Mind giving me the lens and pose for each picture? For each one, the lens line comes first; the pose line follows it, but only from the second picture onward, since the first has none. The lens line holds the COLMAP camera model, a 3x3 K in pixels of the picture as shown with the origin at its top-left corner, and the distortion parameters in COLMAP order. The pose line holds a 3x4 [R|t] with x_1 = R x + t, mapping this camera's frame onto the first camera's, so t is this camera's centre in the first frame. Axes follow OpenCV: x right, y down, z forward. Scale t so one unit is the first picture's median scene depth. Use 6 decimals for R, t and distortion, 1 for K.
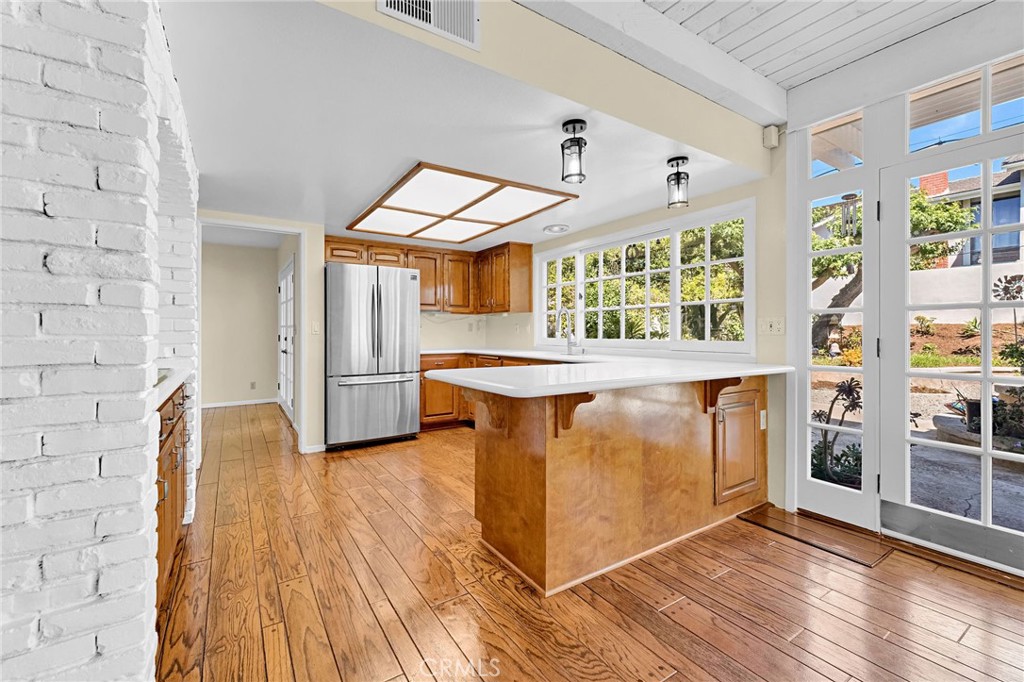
lens RADIAL K [[425.5, 0, 499.0], [0, 425.5, 332.6], [0, 0, 1]] dist [0.002317, 0.000314]
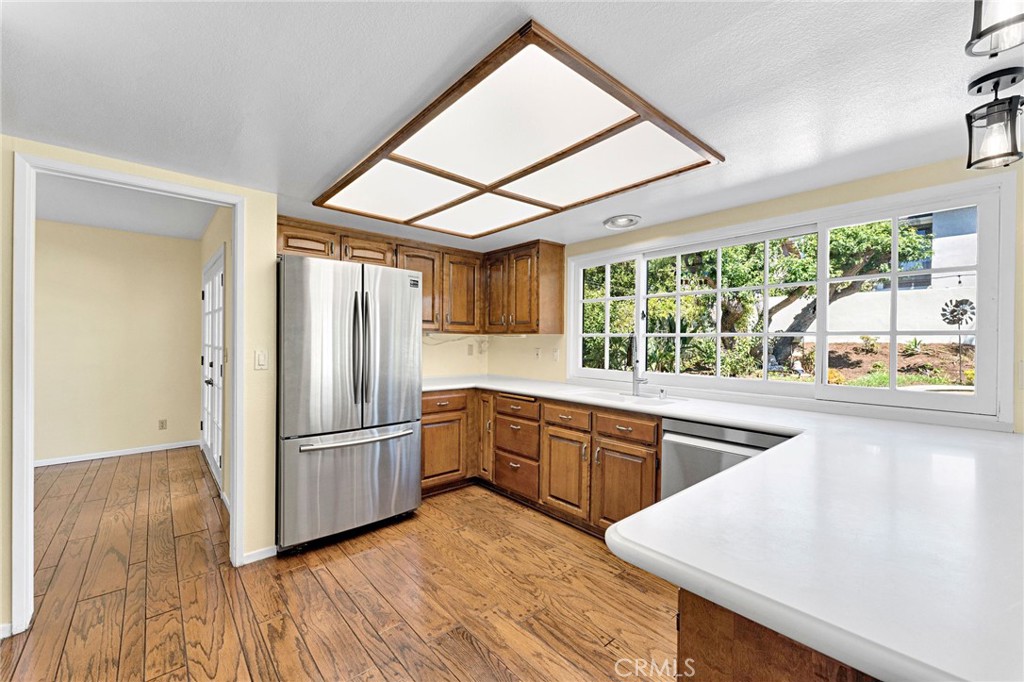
lens RADIAL K [[408.3, 0, 506.3], [0, 408.3, 343.1], [0, 0, 1]] dist [-0.003276, 0.000031]
pose [[0.988035, 0.007842, 0.154028, -0.155021], [-0.008255, 0.999964, 0.002038, -0.035521], [-0.154007, -0.003285, 0.988064, 0.327855]]
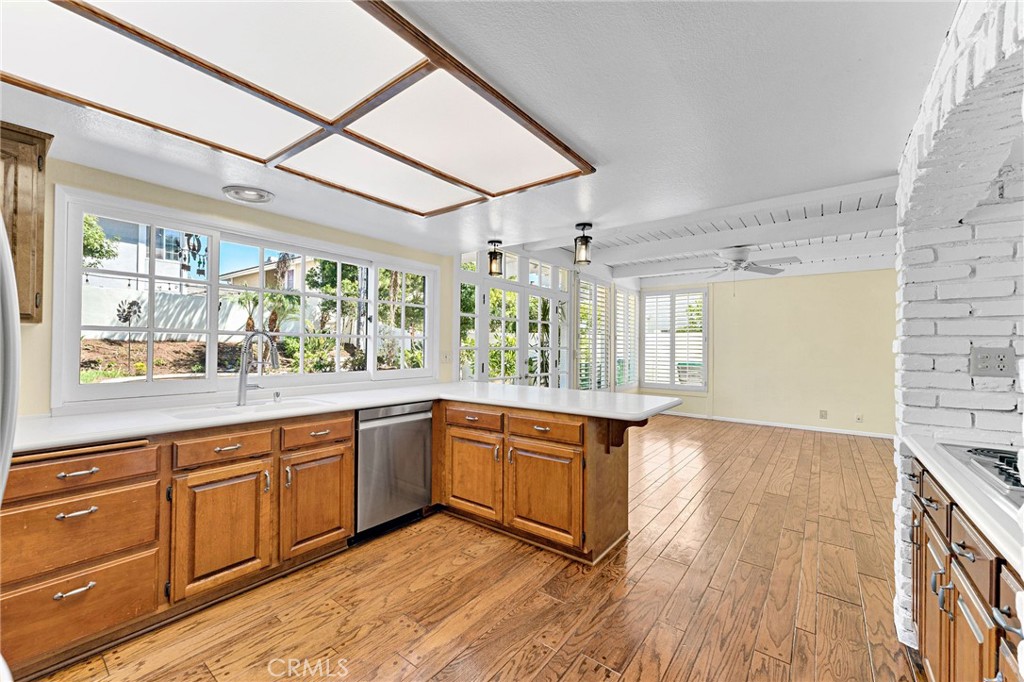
lens RADIAL K [[409.6, 0, 502.5], [0, 409.6, 343.0], [0, 0, 1]] dist [0.000445, 0.000172]
pose [[-0.338695, 0.001746, 0.940895, -0.486351], [-0.009337, 0.999943, -0.005217, -0.035550], [-0.940850, -0.010552, -0.338660, 0.806623]]
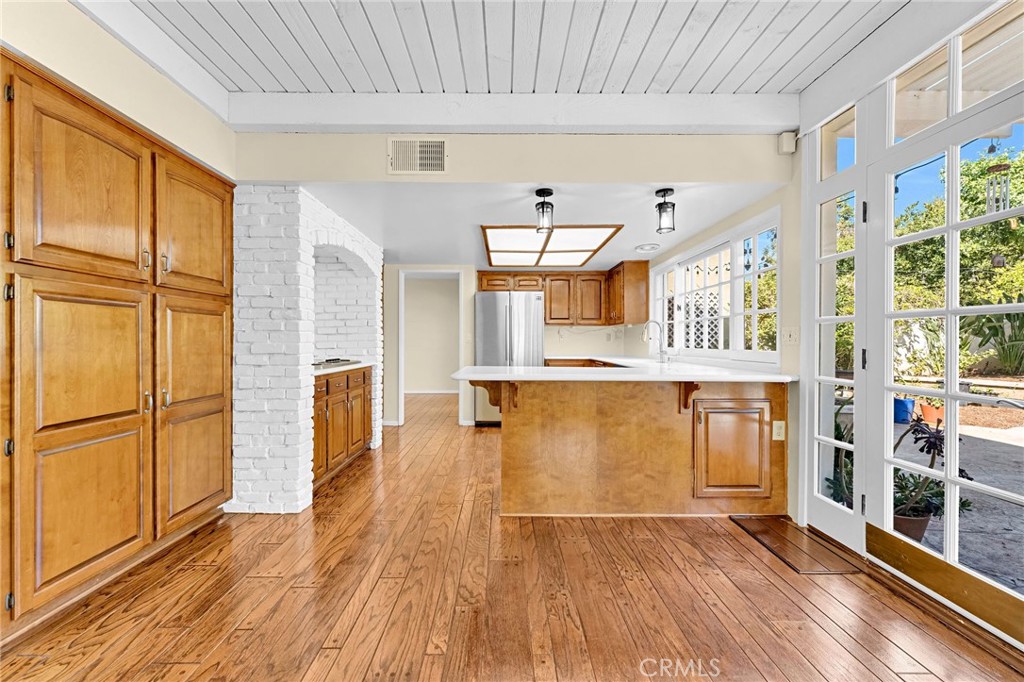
lens RADIAL K [[409.6, 0, 502.5], [0, 409.6, 343.0], [0, 0, 1]] dist [0.000445, 0.000172]
pose [[0.846625, 0.004575, -0.532170, 0.360074], [-0.002713, 0.999987, 0.004280, -0.000884], [0.532183, -0.002180, 0.846627, -0.092461]]
